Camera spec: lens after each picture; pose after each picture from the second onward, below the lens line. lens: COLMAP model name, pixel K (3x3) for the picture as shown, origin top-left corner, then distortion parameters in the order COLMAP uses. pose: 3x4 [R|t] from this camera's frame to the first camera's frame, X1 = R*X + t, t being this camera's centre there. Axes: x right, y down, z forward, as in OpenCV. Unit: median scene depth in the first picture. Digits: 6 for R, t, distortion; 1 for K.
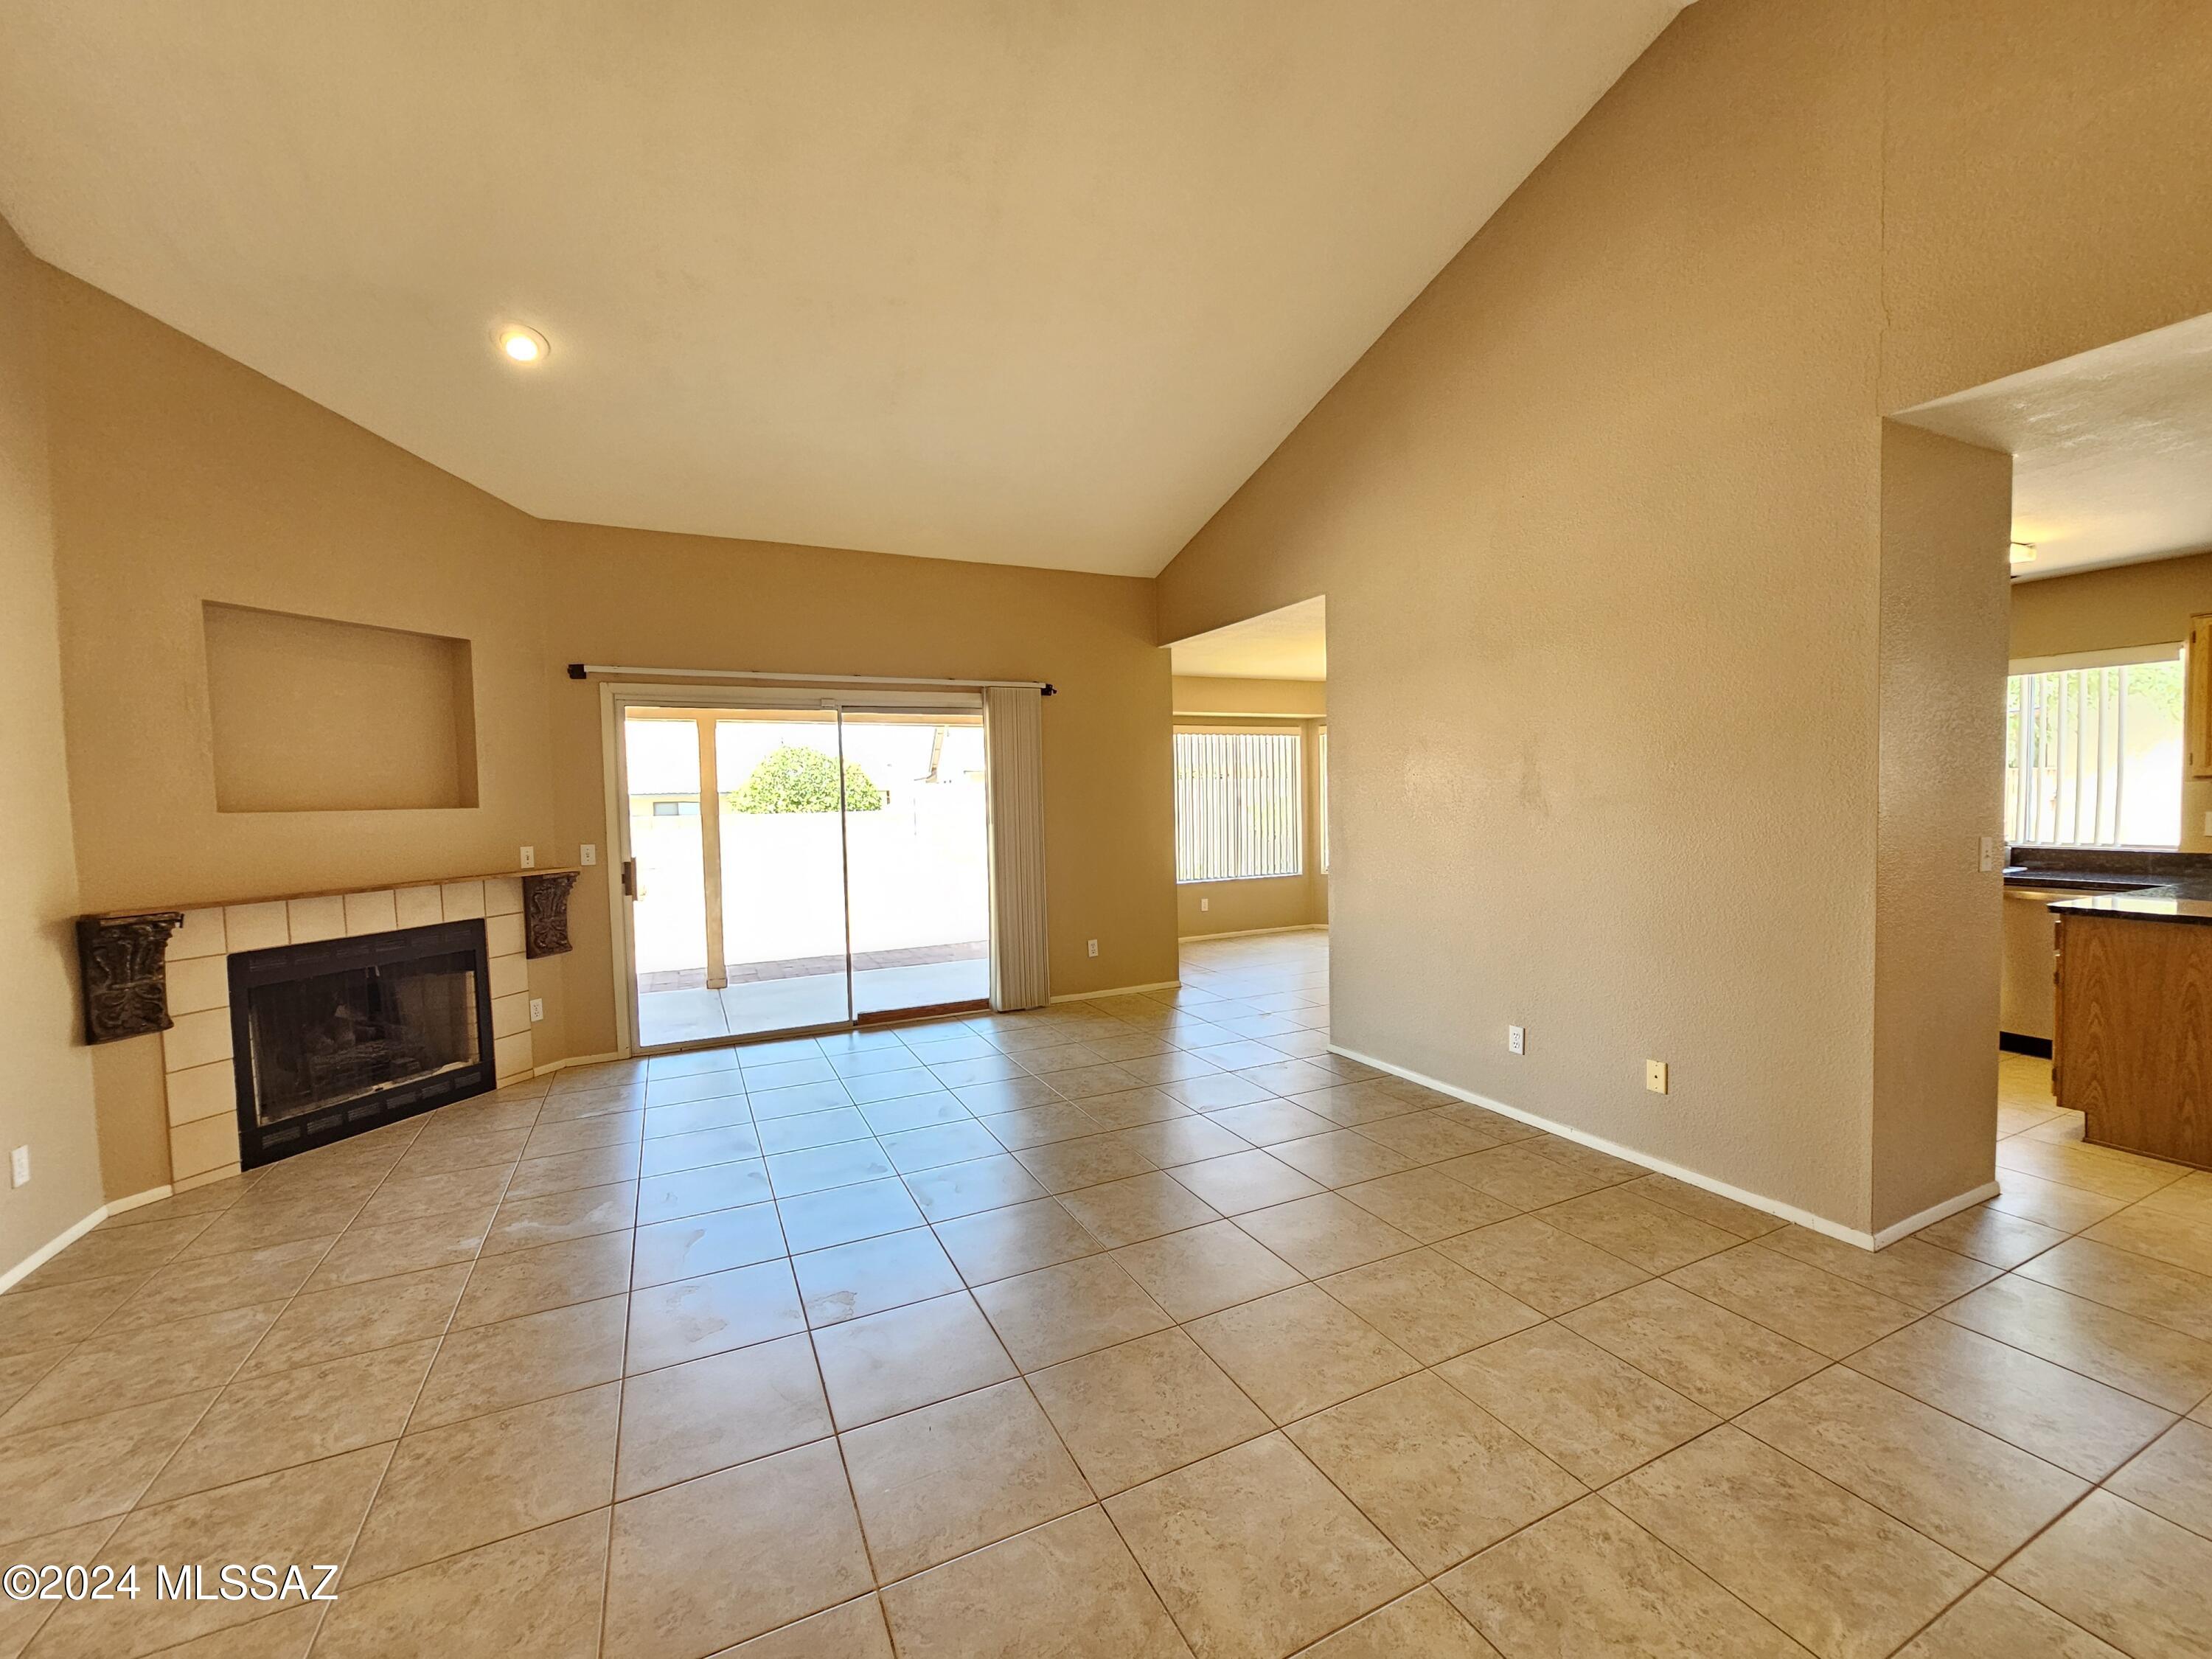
lens RADIAL K [[905.1, 0, 1112.5], [0, 905.1, 831.8], [0, 0, 1]] dist [-0.003377, -0.000100]
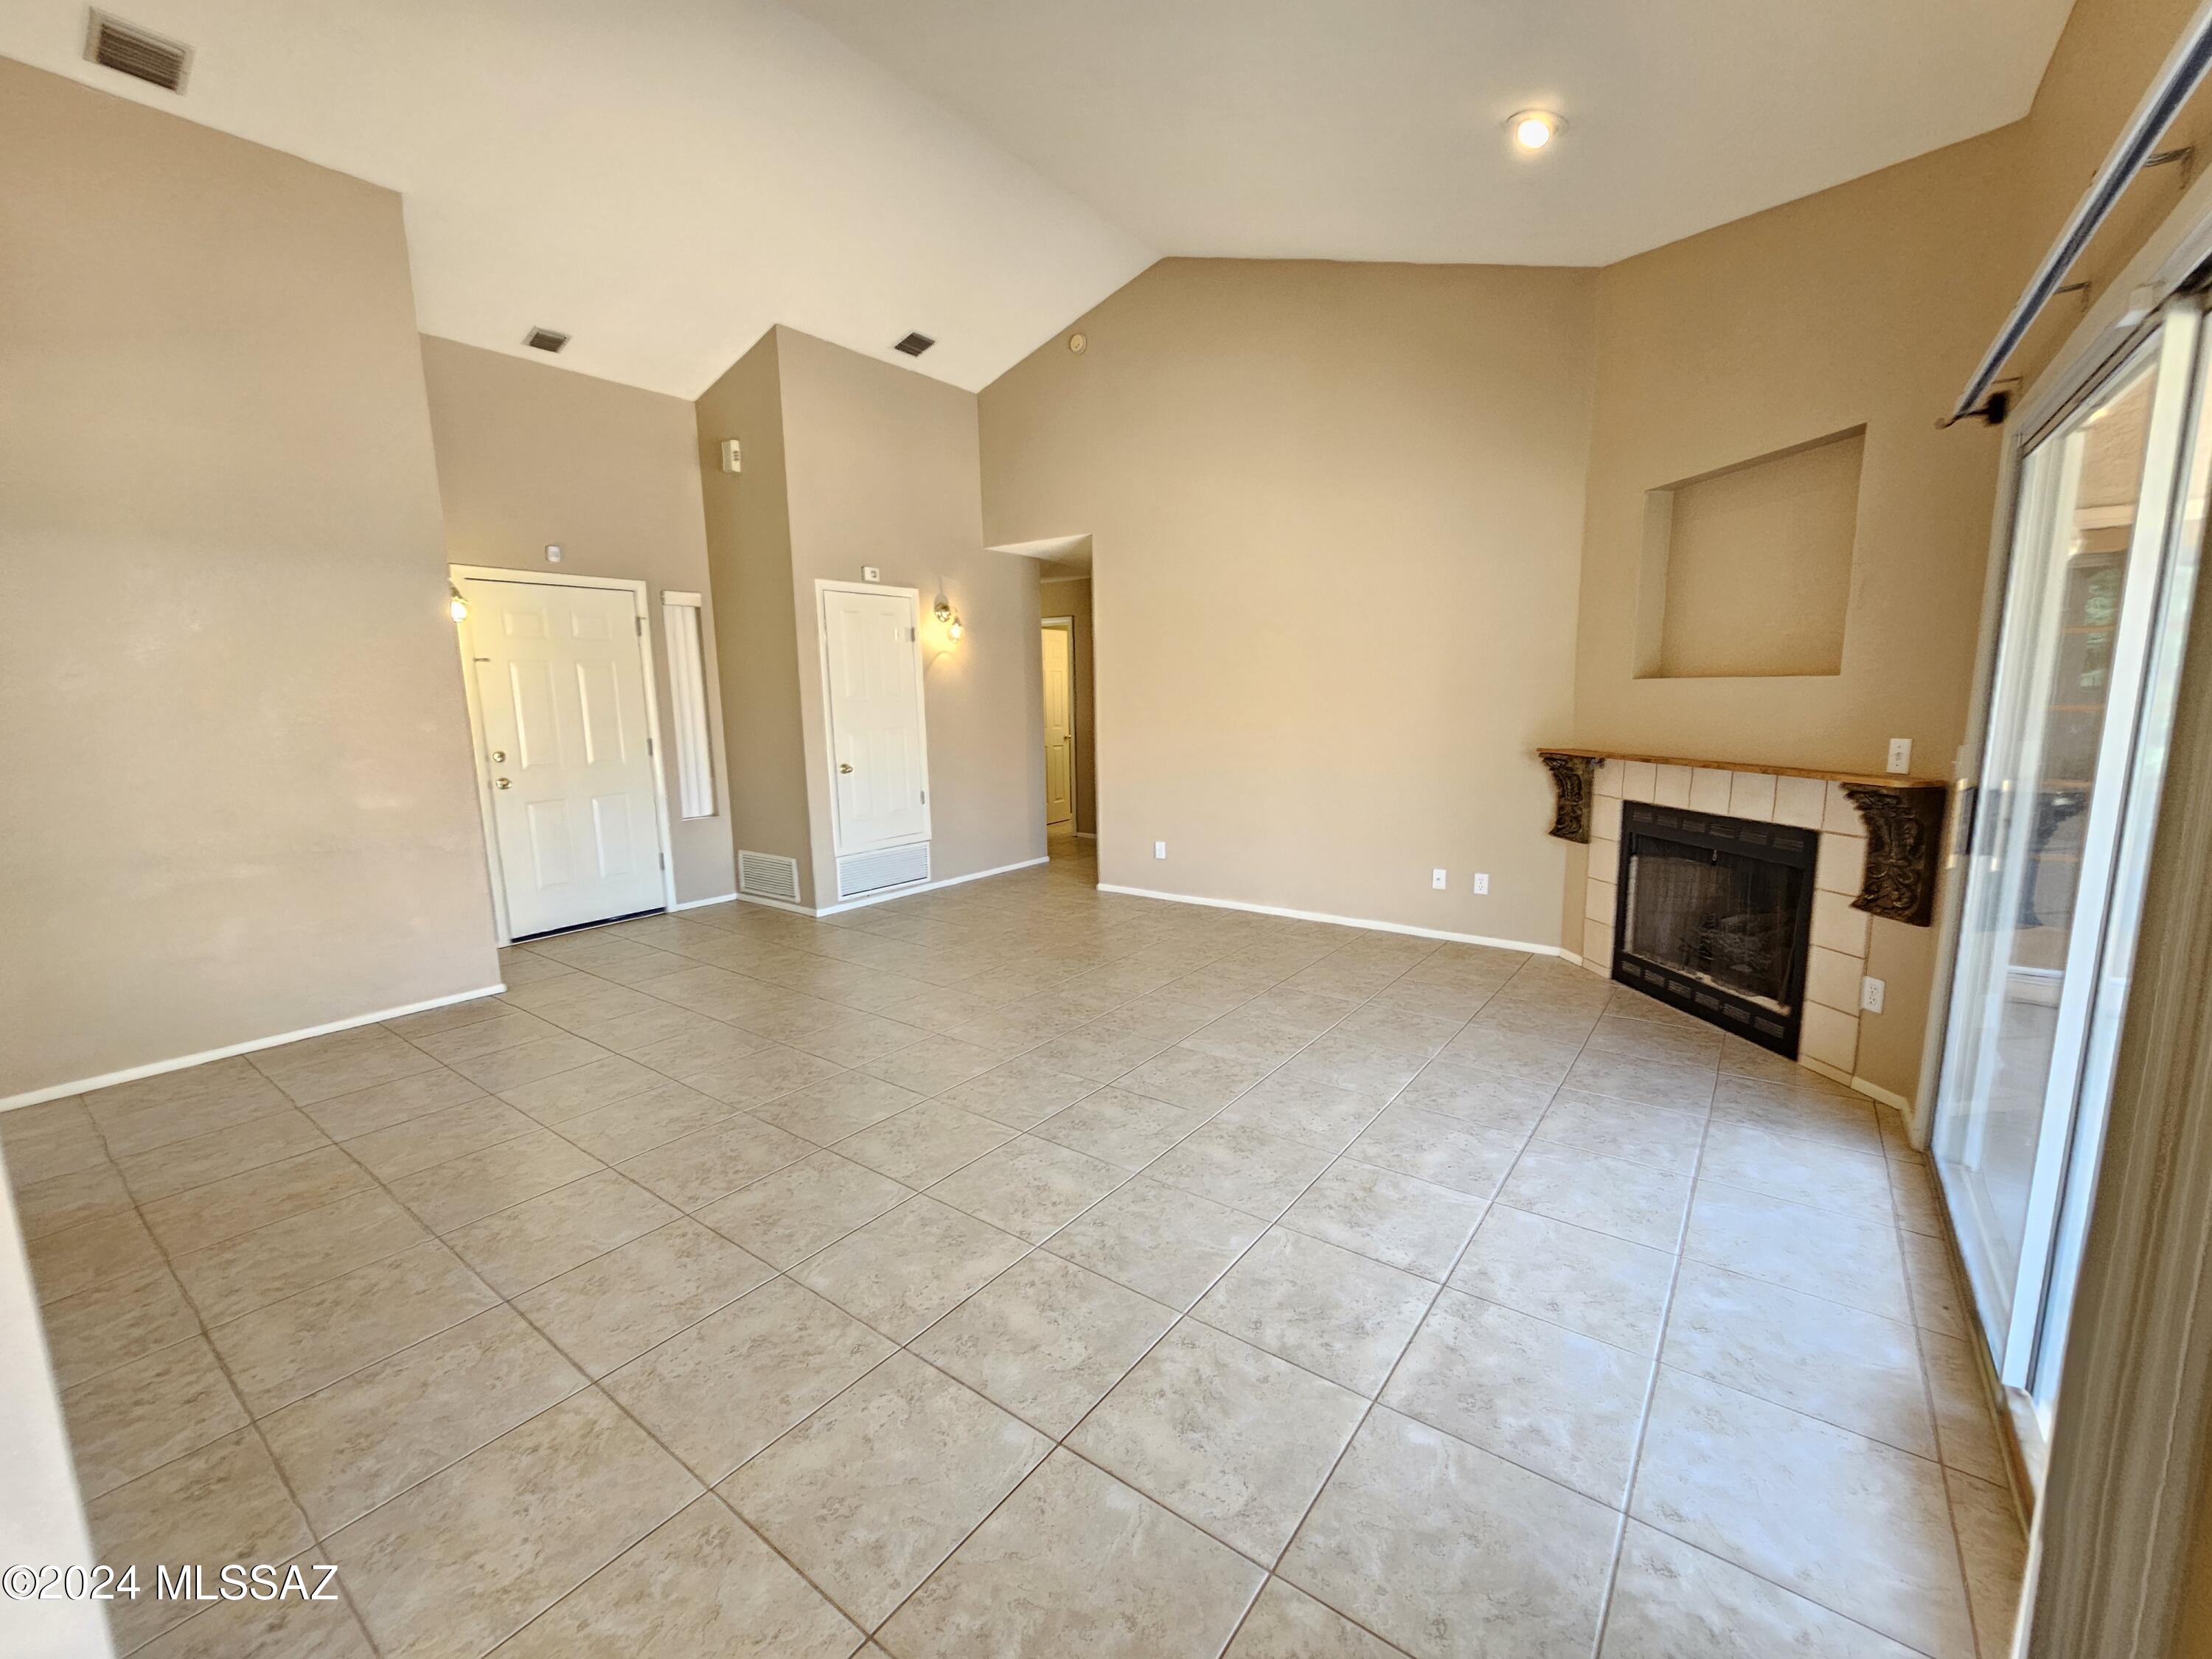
lens RADIAL K [[905.1, 0, 1112.5], [0, 905.1, 831.8], [0, 0, 1]] dist [-0.003377, -0.000100]
pose [[-0.887880, 0.104462, -0.448058, 0.153764], [0.014891, 0.979896, 0.198951, -0.068596], [0.459833, 0.169973, -0.871586, 1.714383]]
